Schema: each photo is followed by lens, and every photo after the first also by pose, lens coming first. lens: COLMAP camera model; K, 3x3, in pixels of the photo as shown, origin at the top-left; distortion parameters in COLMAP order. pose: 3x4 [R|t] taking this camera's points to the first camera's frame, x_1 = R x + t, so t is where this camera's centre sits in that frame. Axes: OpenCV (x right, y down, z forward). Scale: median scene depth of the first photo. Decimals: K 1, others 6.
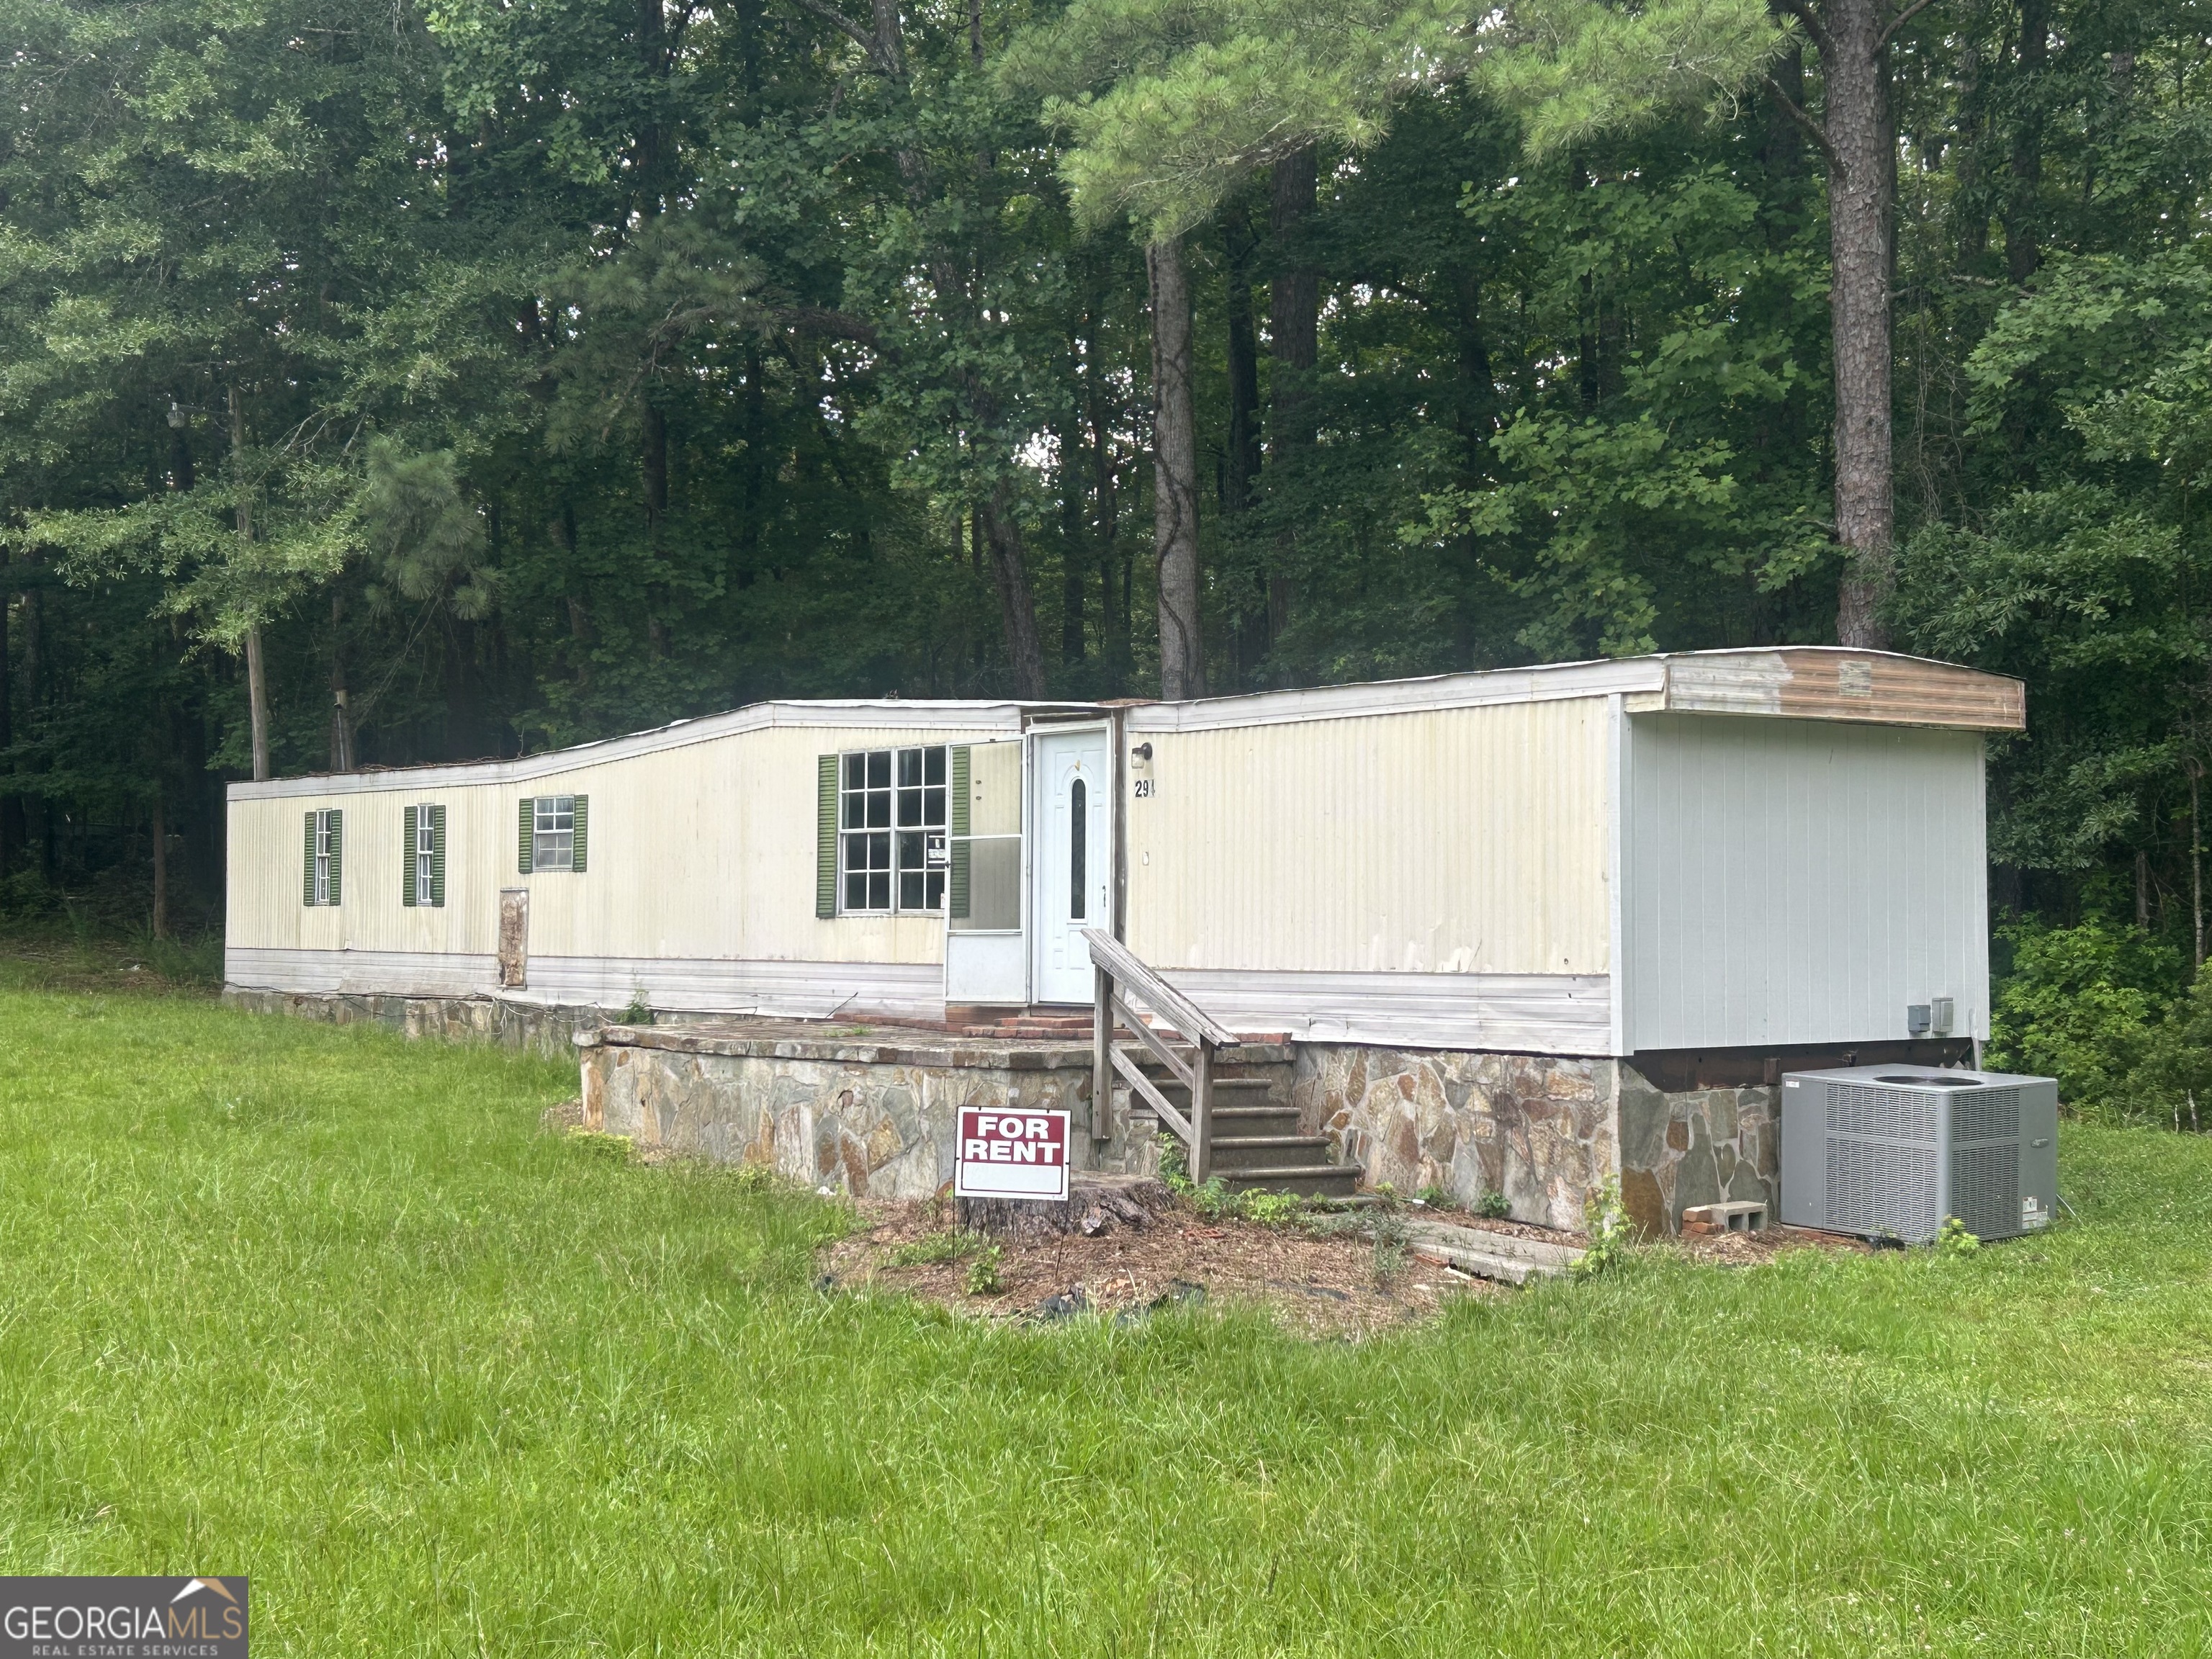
lens RADIAL K [[2945.2, 0, 1115.2], [0, 2945.2, 831.9], [0, 0, 1]] dist [0.090325, 0.000000]
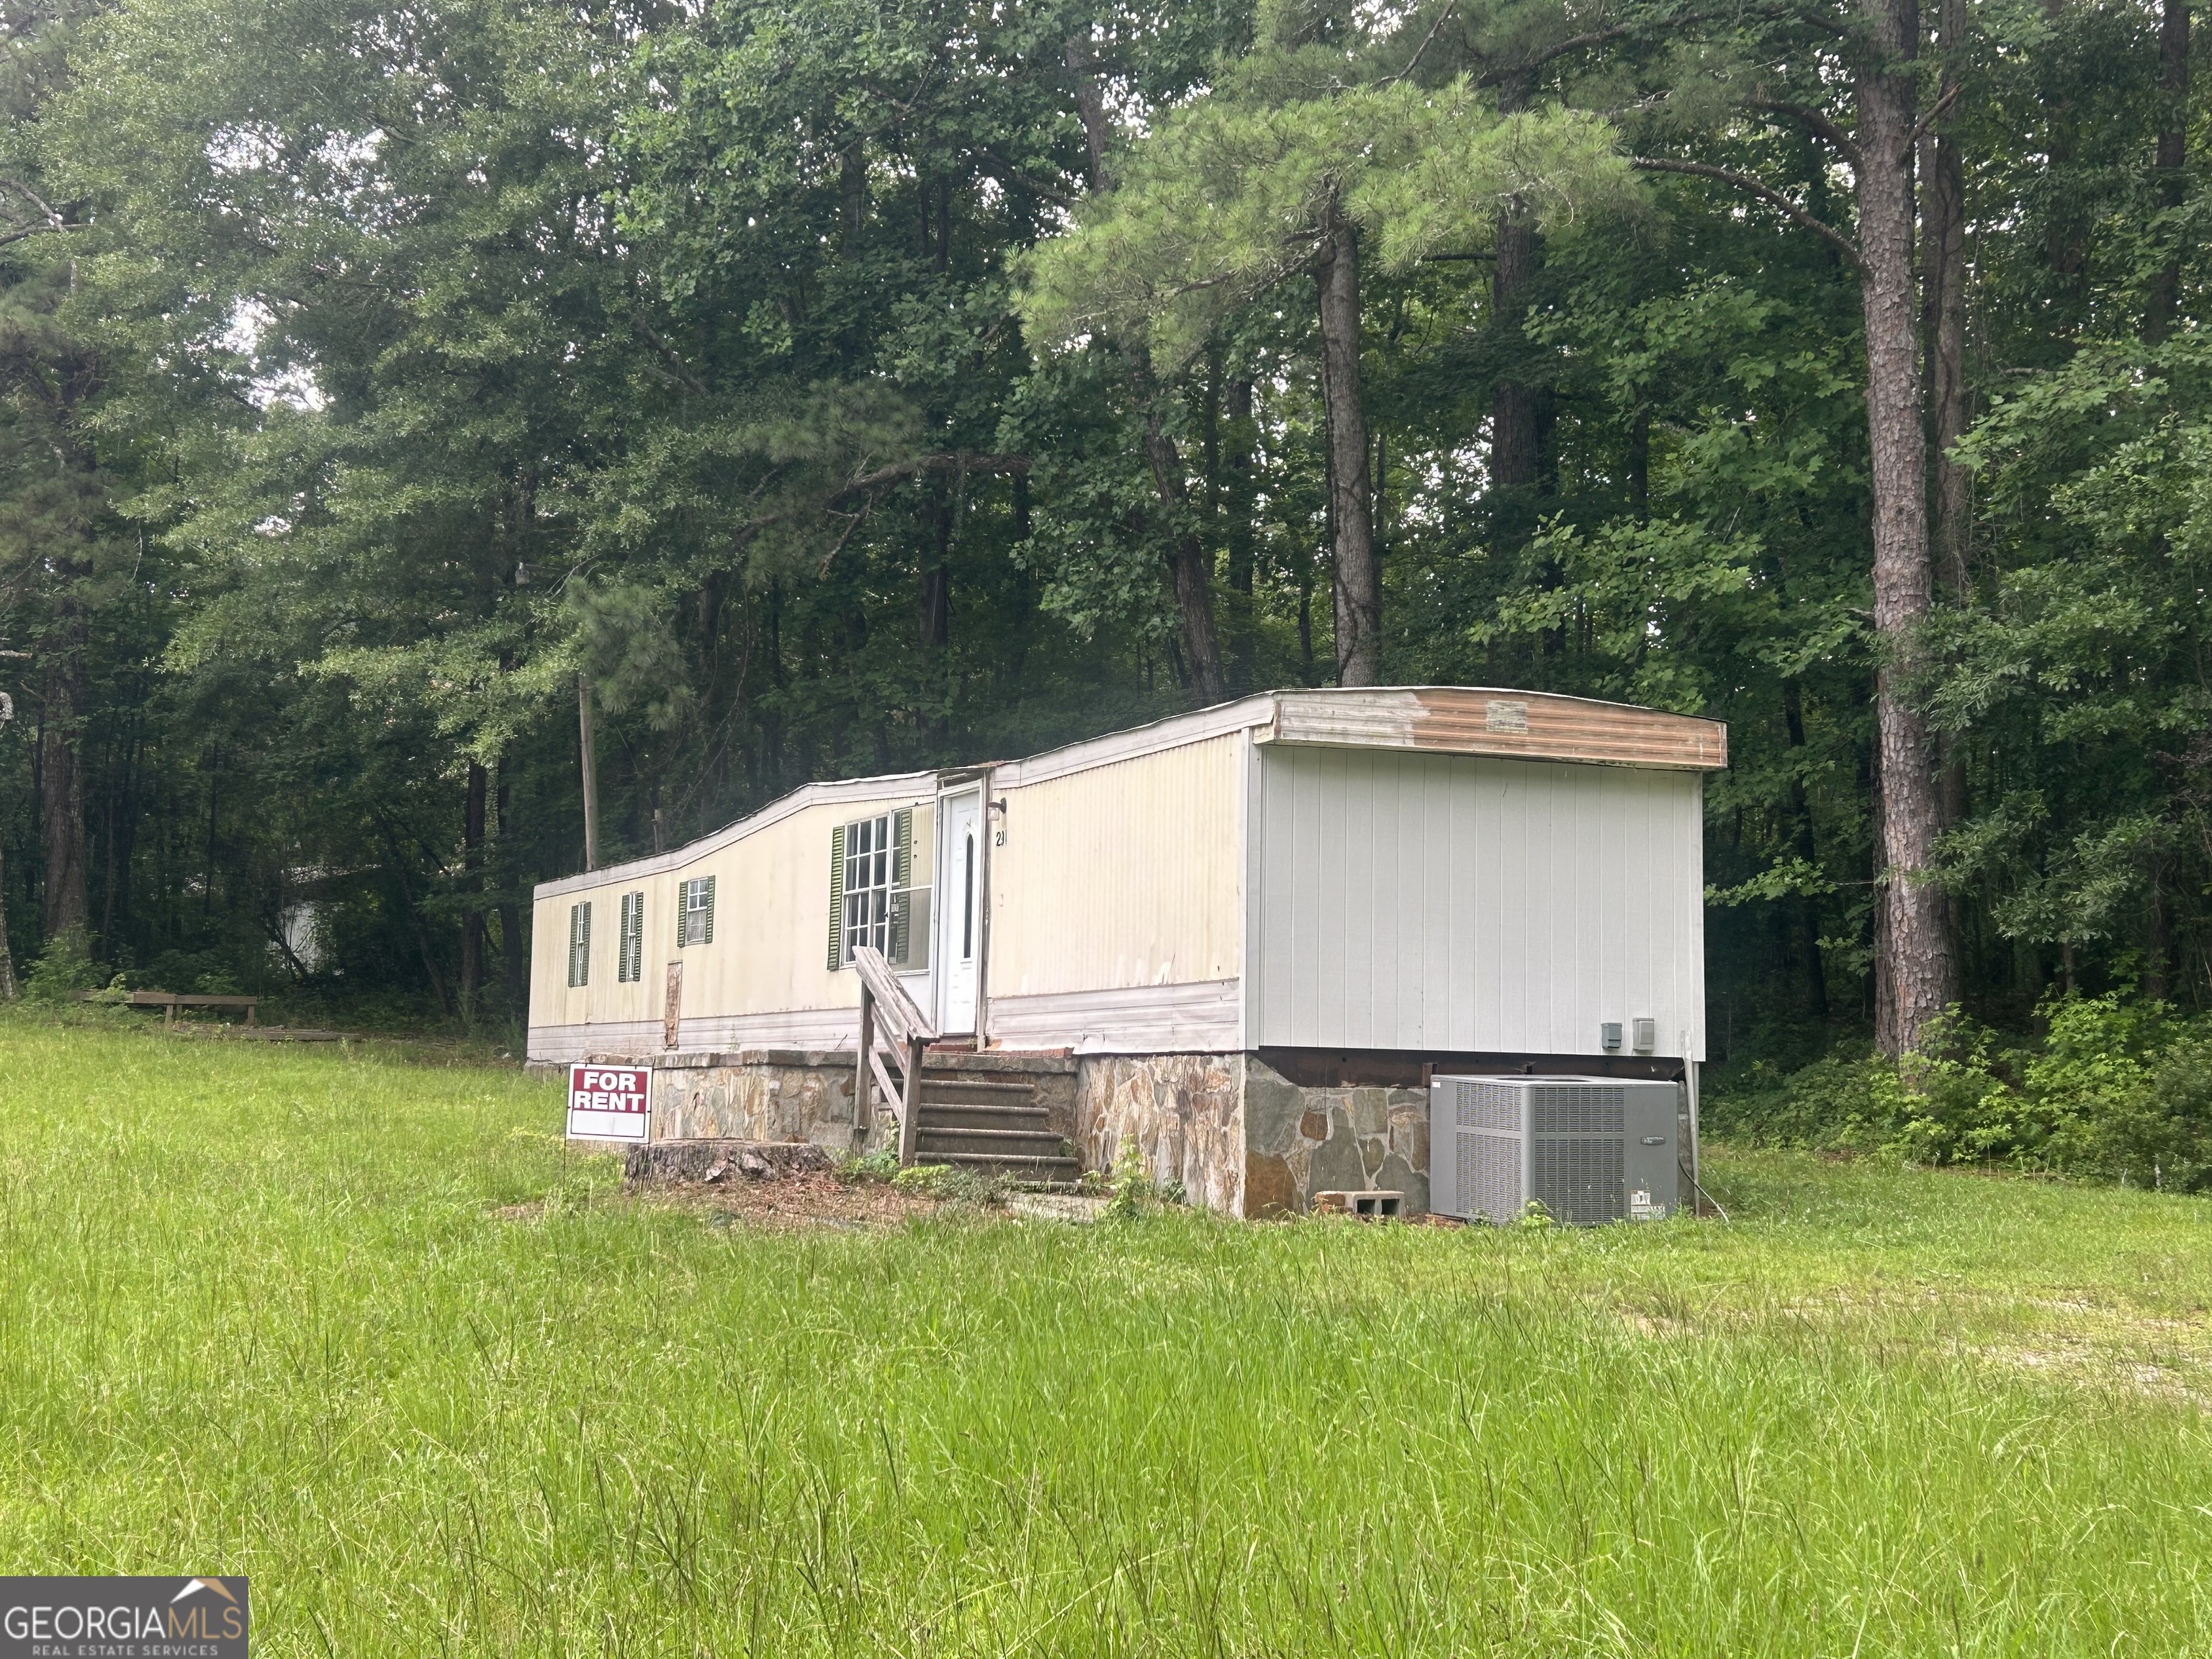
lens RADIAL K [[2945.2, 0, 1111.6], [0, 2945.2, 838.1], [0, 0, 1]] dist [0.090325, 0.000000]
pose [[0.963610, -0.009098, -0.267157, 0.315780], [-0.007715, 0.998058, -0.061814, 0.048742], [0.267201, 0.061625, 0.961668, -0.067652]]
